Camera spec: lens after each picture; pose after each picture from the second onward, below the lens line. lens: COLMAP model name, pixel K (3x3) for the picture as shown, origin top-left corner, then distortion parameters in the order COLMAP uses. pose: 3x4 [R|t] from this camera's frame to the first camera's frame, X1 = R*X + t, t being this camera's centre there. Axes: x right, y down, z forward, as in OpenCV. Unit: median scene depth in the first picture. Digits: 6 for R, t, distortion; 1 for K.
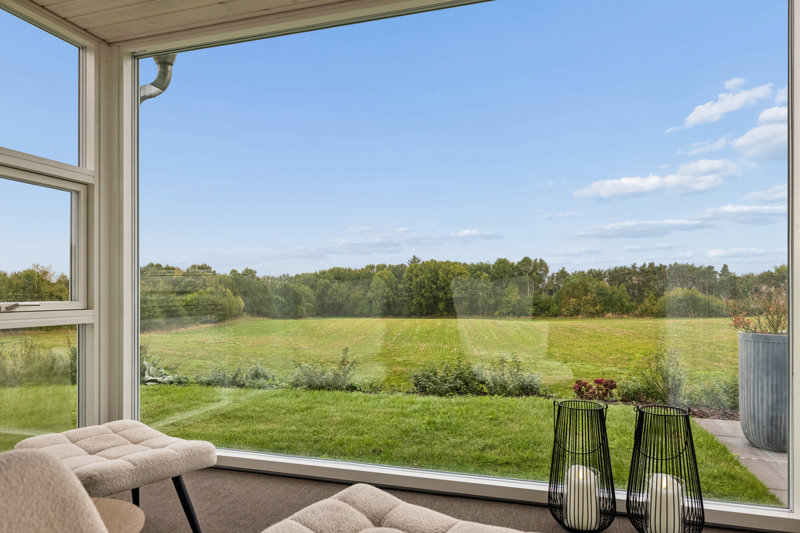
lens RADIAL K [[502.9, 0, 392.3], [0, 502.9, 295.2], [0, 0, 1]] dist [-0.006720, -0.000197]
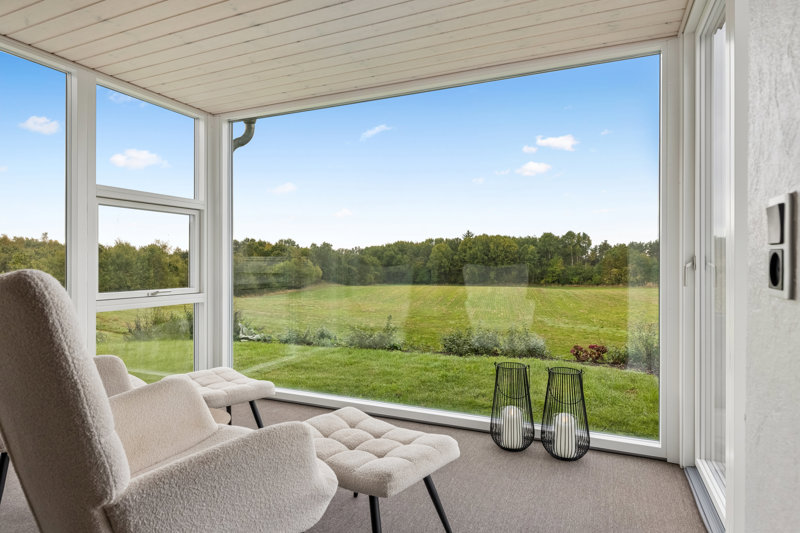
lens RADIAL K [[450.3, 0, 404.6], [0, 450.3, 264.3], [0, 0, 1]] dist [-0.004444, 0.000123]
pose [[0.993663, 0.003090, -0.112357, 0.078017], [-0.002615, 0.999987, 0.004381, -0.033121], [0.112369, -0.004060, 0.993658, -0.137465]]
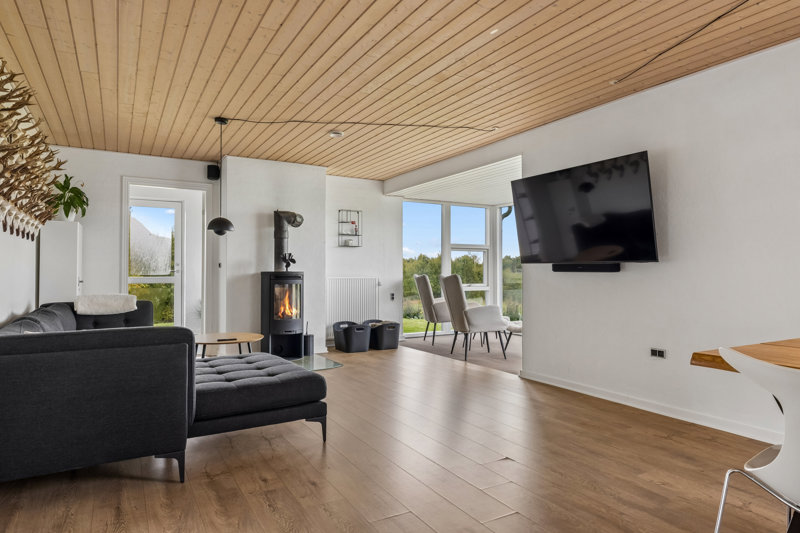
lens RADIAL K [[502.9, 0, 400.7], [0, 502.9, 265.6], [0, 0, 1]] dist [-0.006720, -0.000197]
pose [[0.731596, -0.006126, -0.681711, 0.645623], [0.000082, 0.999960, -0.008897, -0.040012], [0.681739, 0.006453, 0.731567, -0.952400]]
